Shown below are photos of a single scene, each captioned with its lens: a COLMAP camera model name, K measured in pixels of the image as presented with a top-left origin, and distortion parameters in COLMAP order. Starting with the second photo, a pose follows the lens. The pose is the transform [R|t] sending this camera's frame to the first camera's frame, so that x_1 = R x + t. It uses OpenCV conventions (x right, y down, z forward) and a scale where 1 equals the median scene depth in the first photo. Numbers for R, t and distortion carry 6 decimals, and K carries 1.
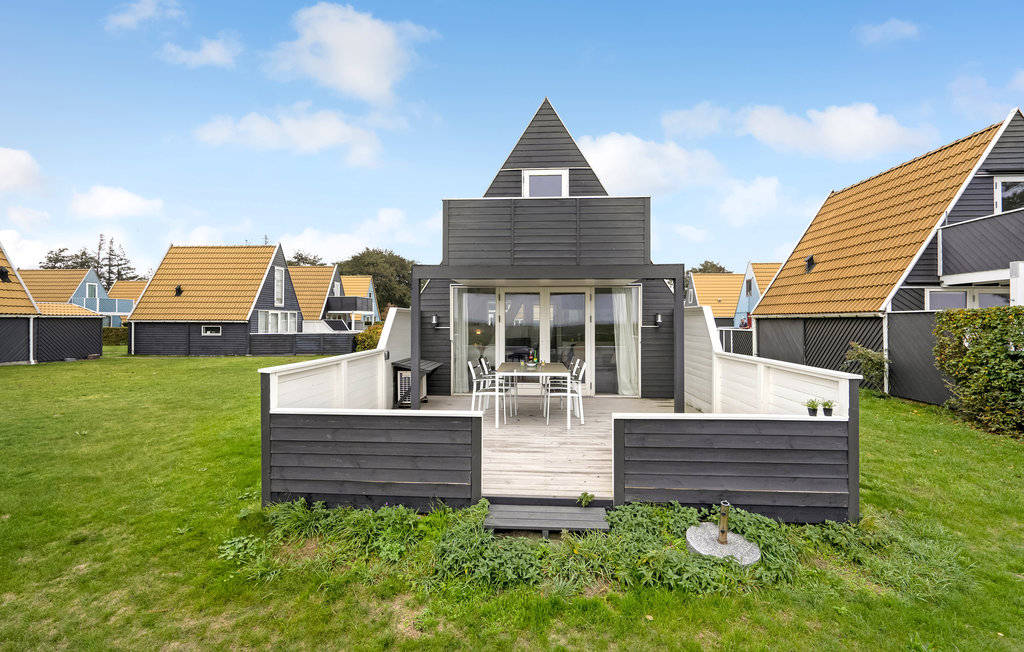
lens RADIAL K [[467.4, 0, 513.3], [0, 467.4, 311.5], [0, 0, 1]] dist [-0.001444, -0.000186]
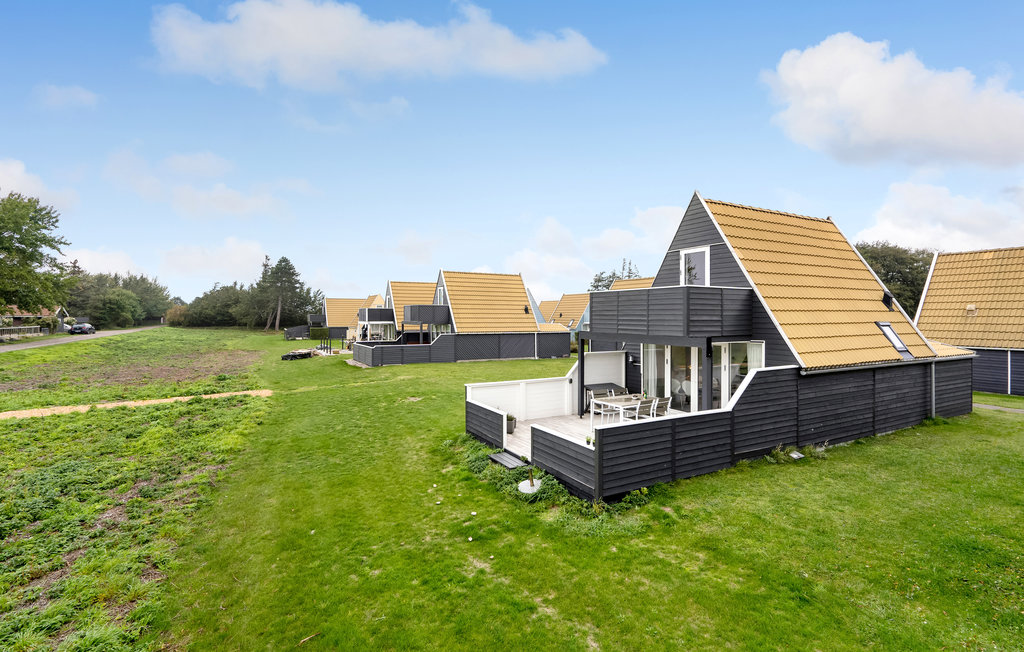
lens RADIAL K [[467.4, 0, 513.3], [0, 467.4, 311.5], [0, 0, 1]] dist [-0.001444, -0.000186]
pose [[0.544116, -0.009725, -0.838954, 0.869691], [0.013531, 0.999904, -0.002815, -0.132399], [0.838901, -0.009820, 0.544196, -0.117192]]
